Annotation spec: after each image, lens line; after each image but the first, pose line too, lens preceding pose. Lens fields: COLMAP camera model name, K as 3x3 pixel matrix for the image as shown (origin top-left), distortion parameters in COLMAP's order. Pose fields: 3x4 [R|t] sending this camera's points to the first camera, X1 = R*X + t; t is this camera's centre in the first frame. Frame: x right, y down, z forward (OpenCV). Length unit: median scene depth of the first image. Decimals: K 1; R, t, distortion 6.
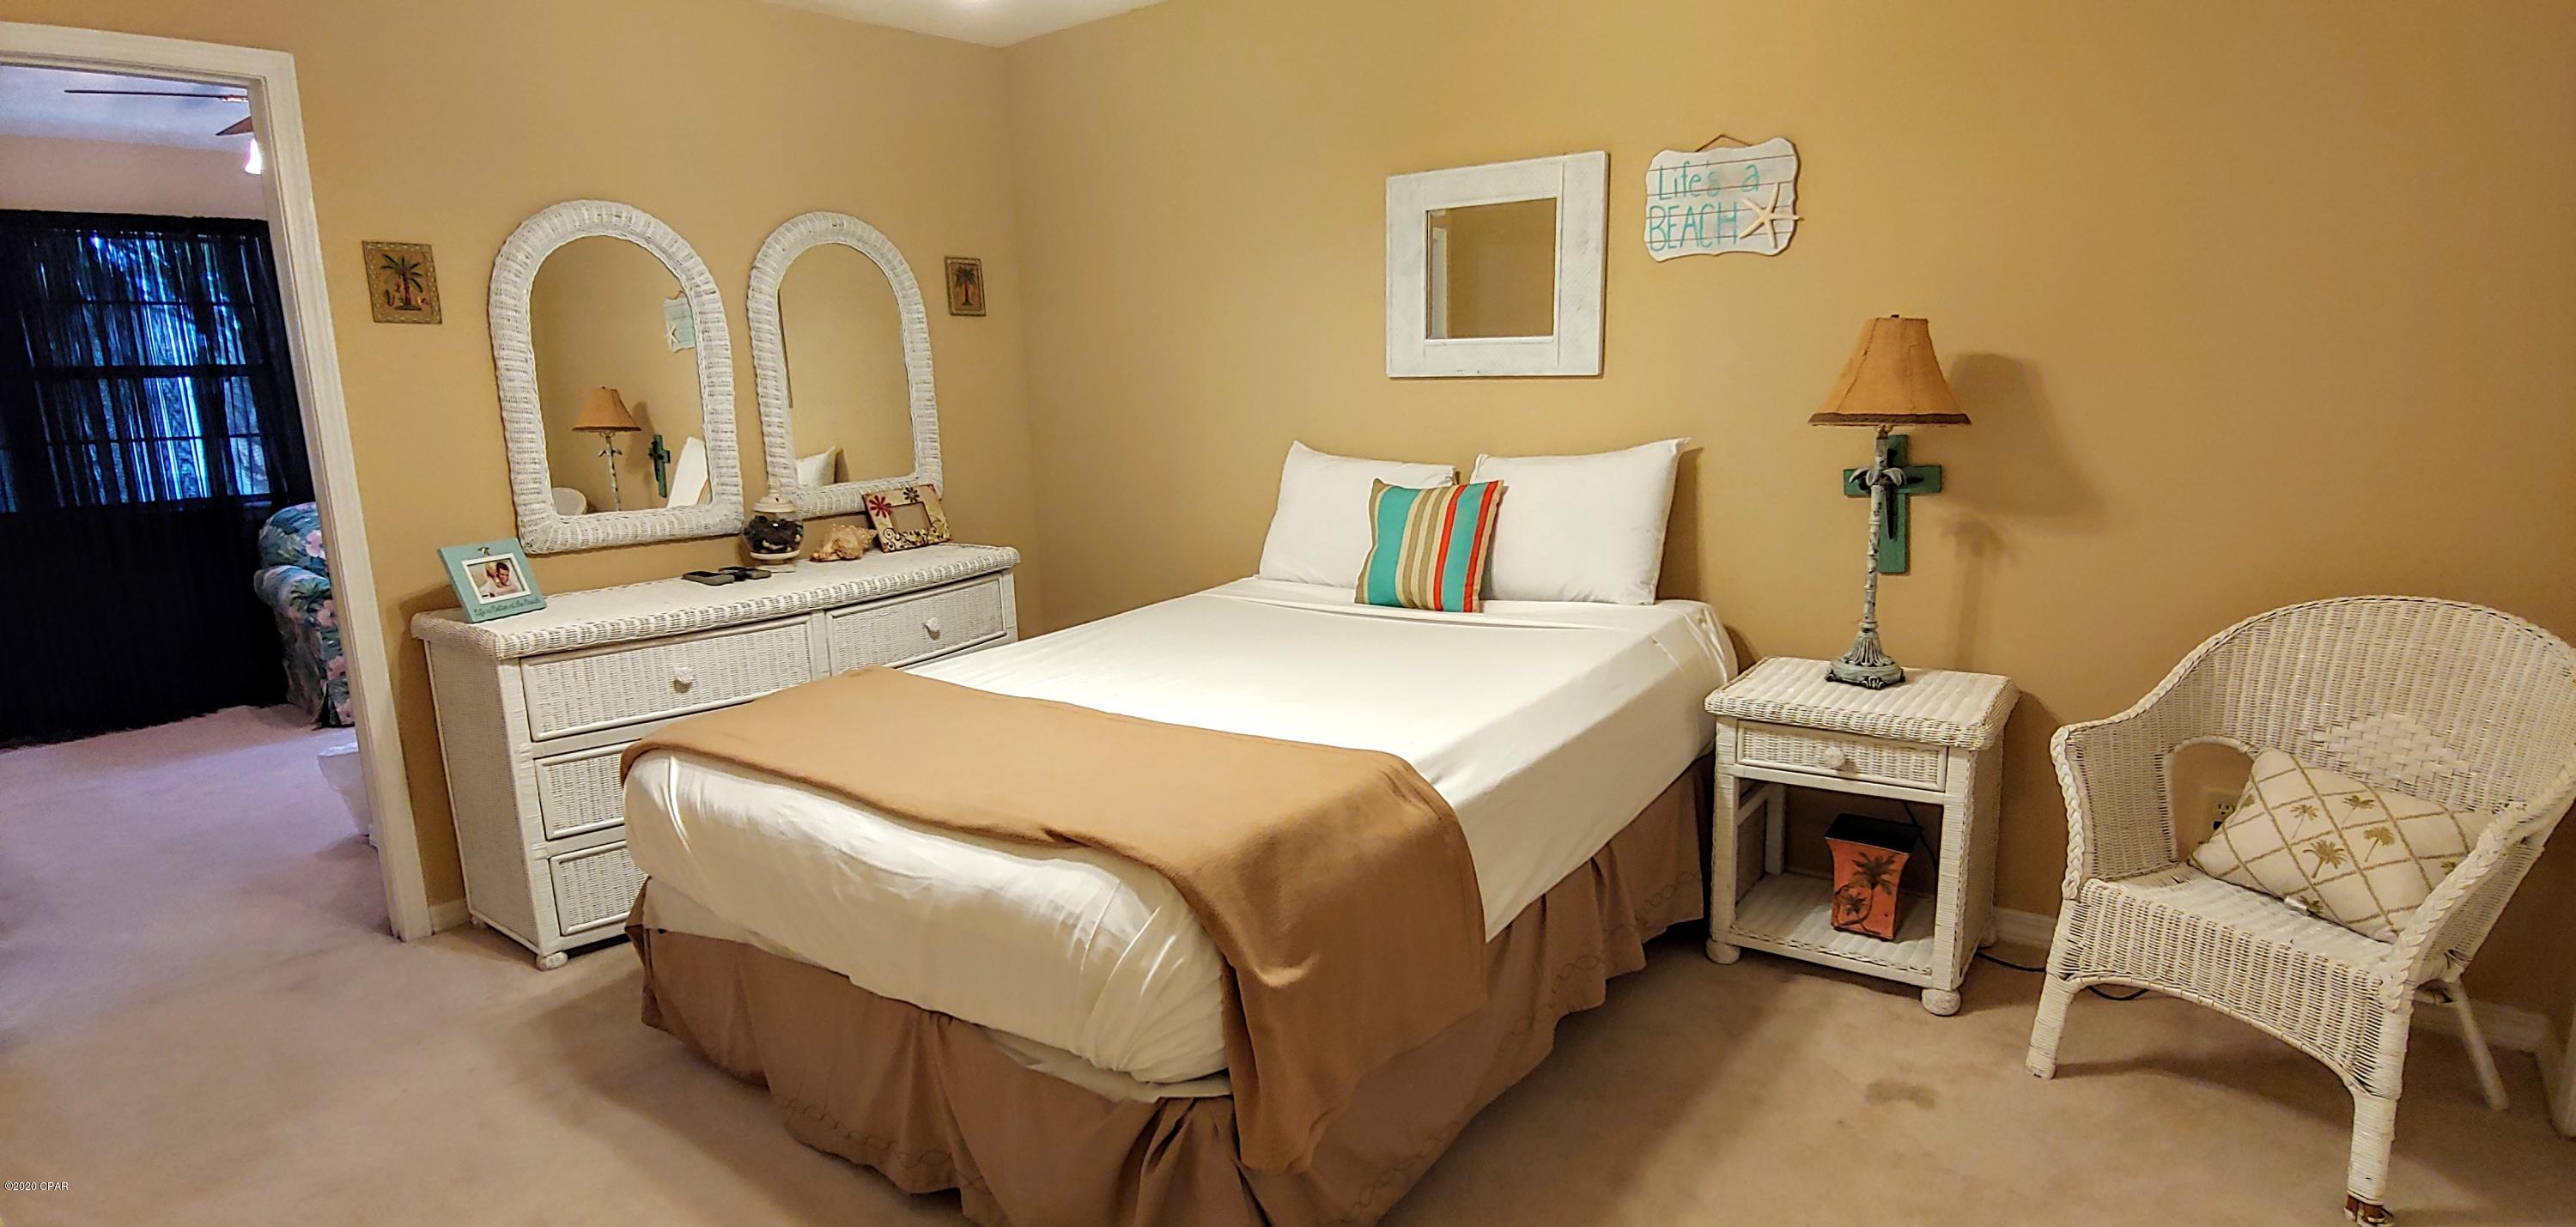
lens RADIAL K [[1286.2, 0, 1289.3], [0, 1286.2, 641.5], [0, 0, 1]] dist [-0.015338, -0.000262]
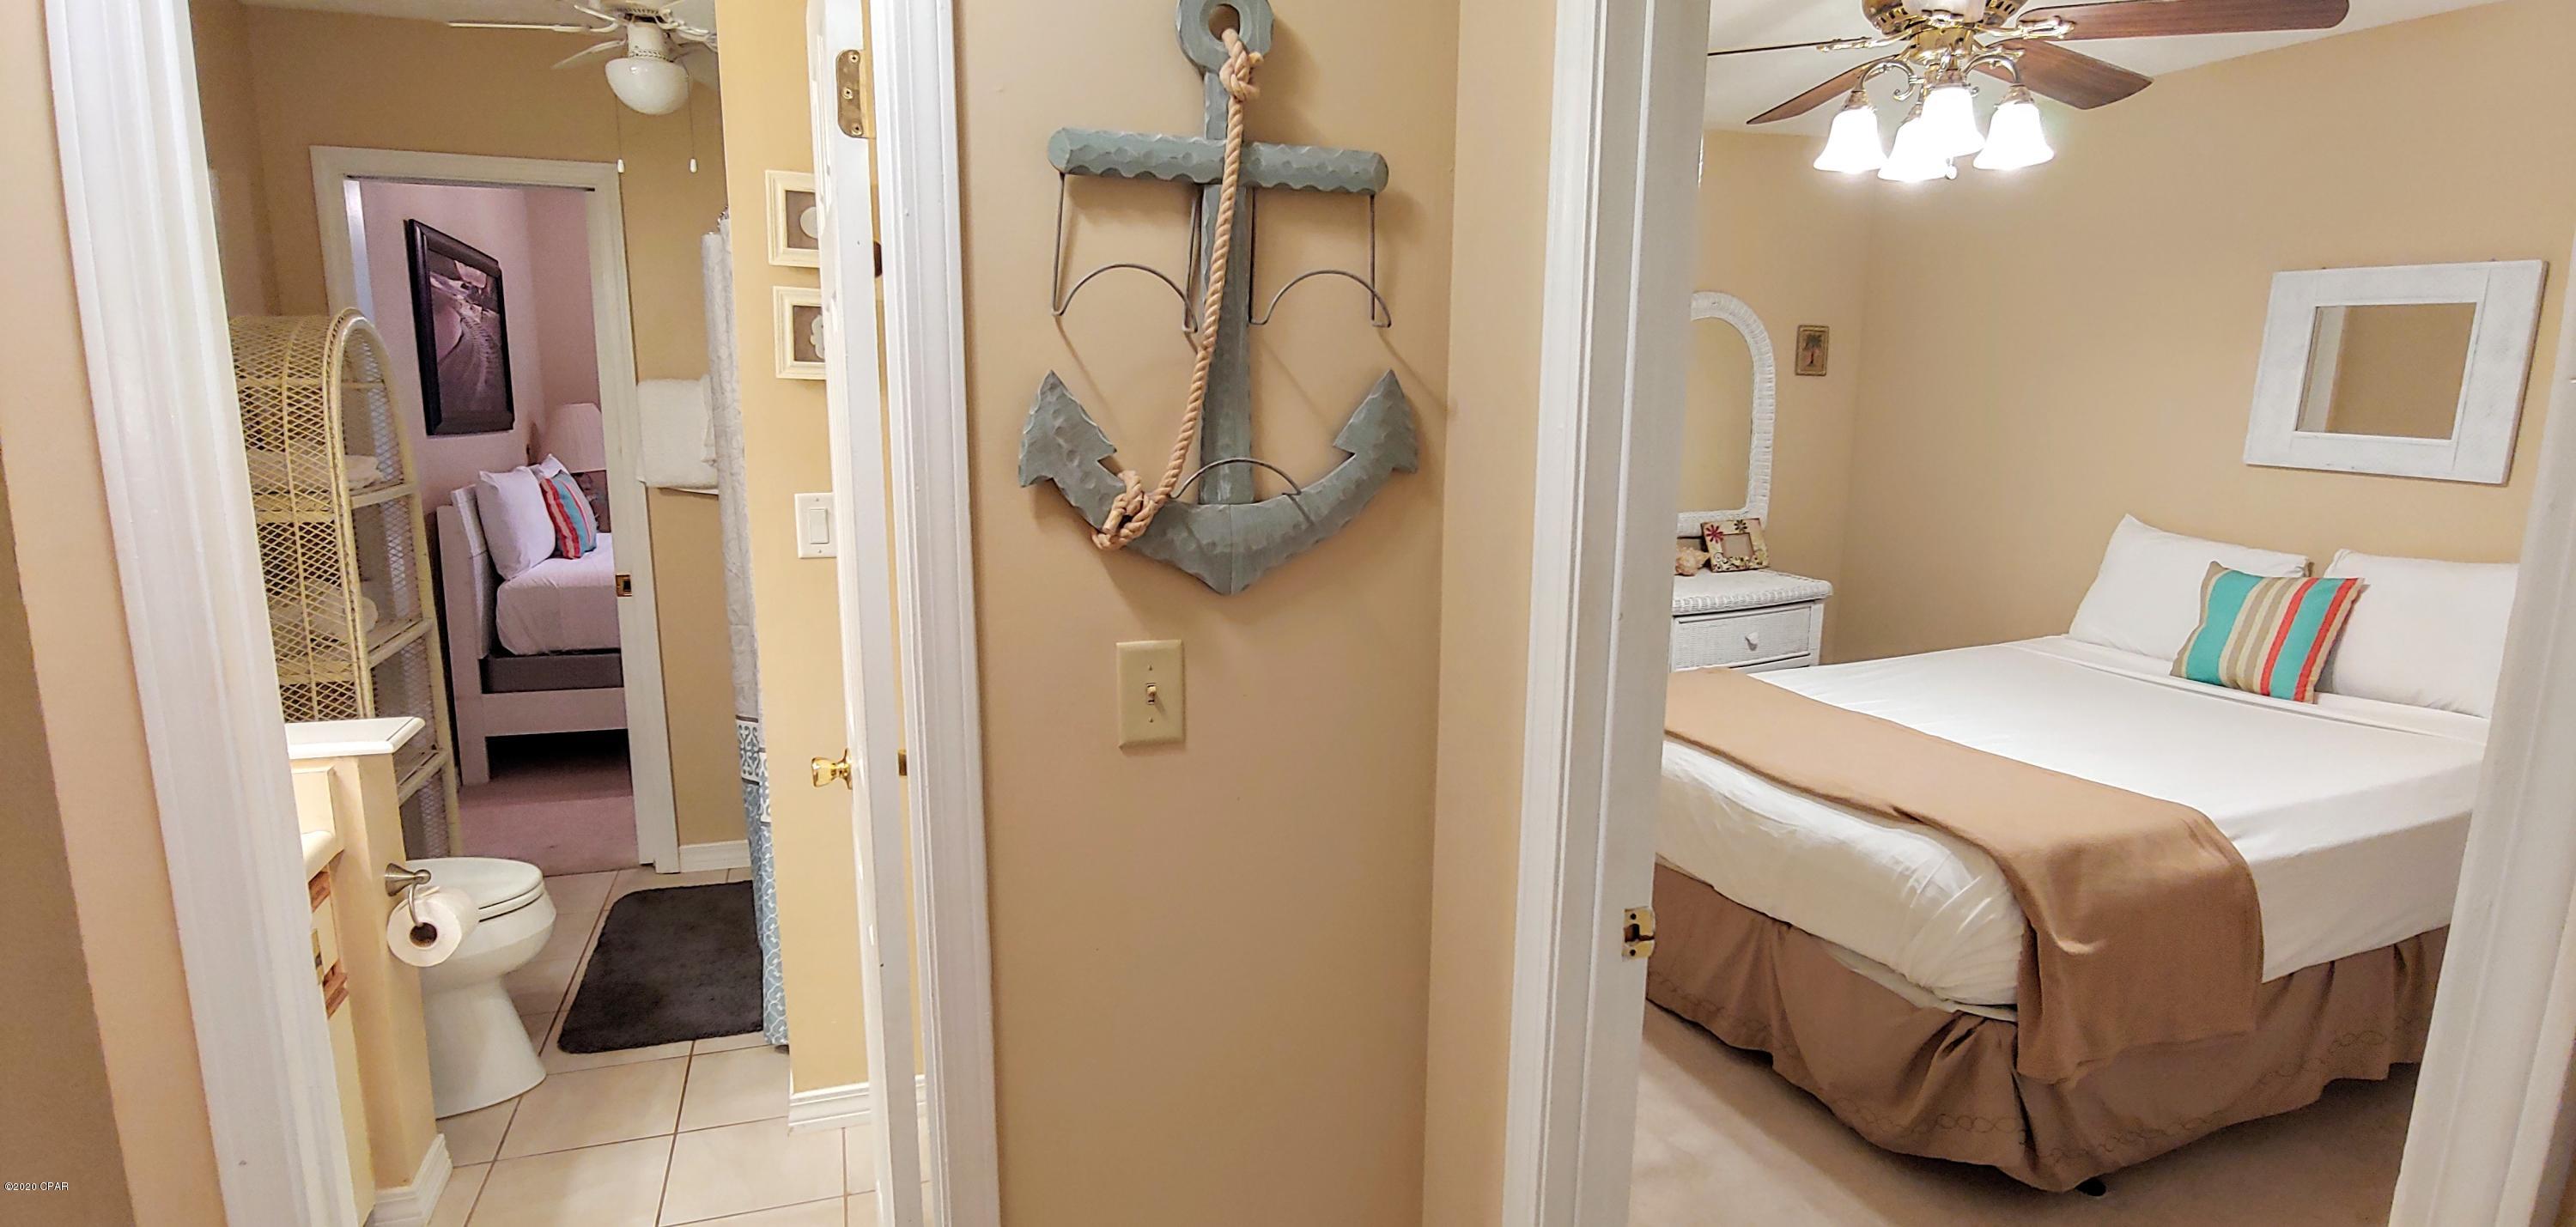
lens RADIAL K [[1286.2, 0, 1289.3], [0, 1286.2, 641.5], [0, 0, 1]] dist [-0.015338, -0.000262]
pose [[0.846759, 0.141016, -0.512947, -0.033814], [-0.139434, 0.989348, 0.041811, 0.000165], [0.513379, 0.036119, 0.857402, -0.335276]]
